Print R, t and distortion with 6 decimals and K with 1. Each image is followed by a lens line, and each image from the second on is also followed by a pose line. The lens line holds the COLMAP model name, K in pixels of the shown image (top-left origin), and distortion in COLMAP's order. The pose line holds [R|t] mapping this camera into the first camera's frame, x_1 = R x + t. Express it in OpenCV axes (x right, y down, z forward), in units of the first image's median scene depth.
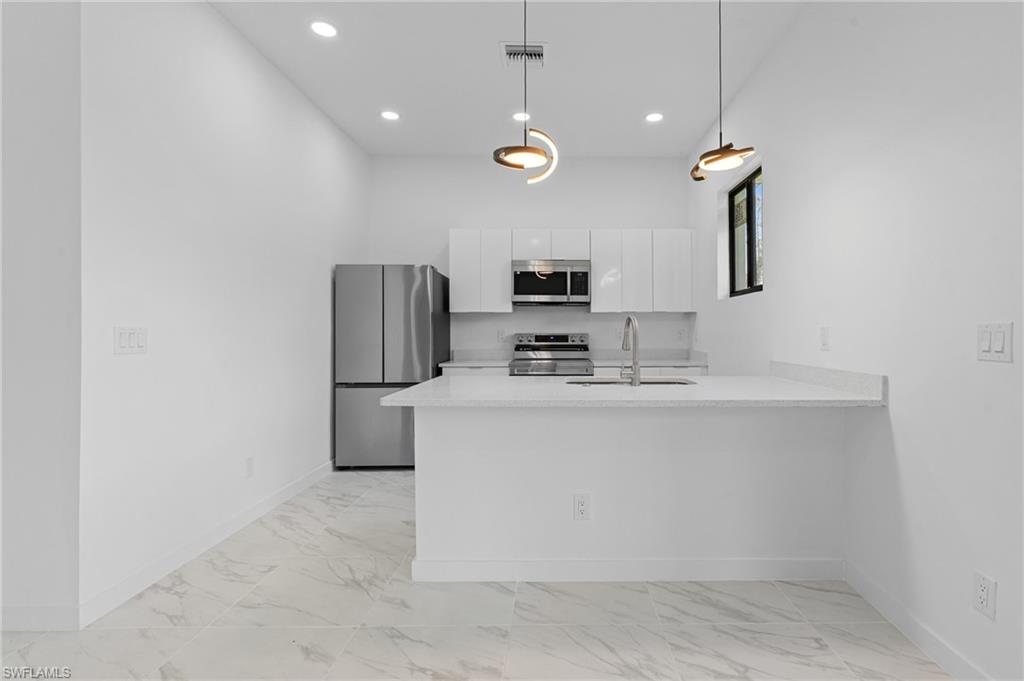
lens RADIAL K [[465.0, 0, 524.2], [0, 465.0, 335.7], [0, 0, 1]] dist [0.000372, -0.000034]
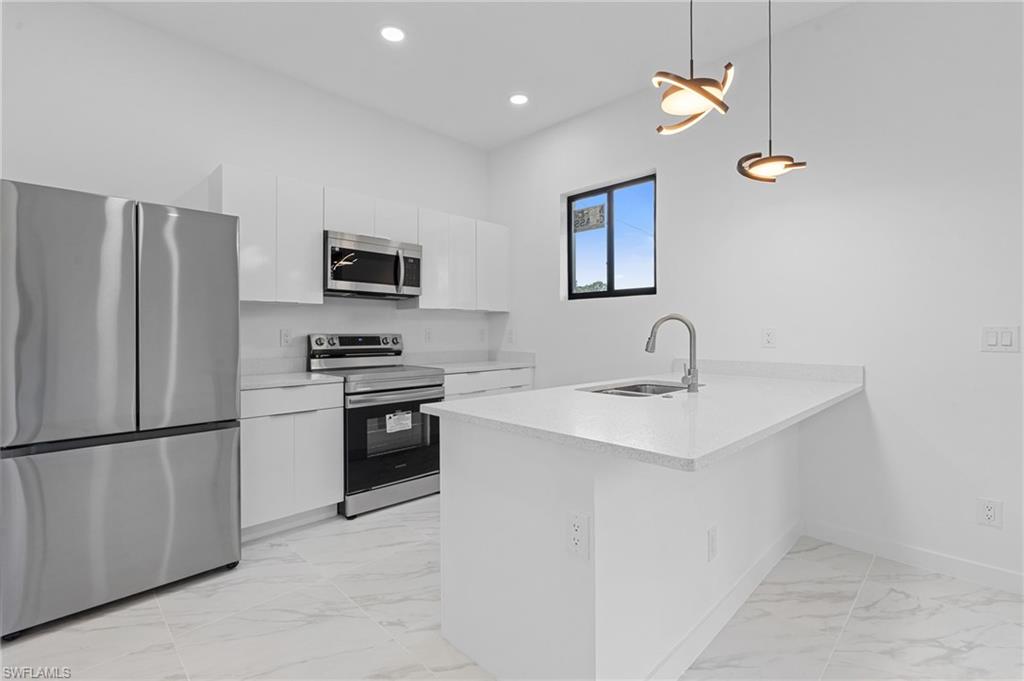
lens RADIAL K [[465.0, 0, 524.2], [0, 465.0, 335.7], [0, 0, 1]] dist [0.000372, -0.000034]
pose [[0.707959, -0.003061, 0.706246, -0.361637], [0.004475, 0.999990, -0.000152, -0.000950], [-0.706239, 0.003268, 0.707966, 0.338578]]
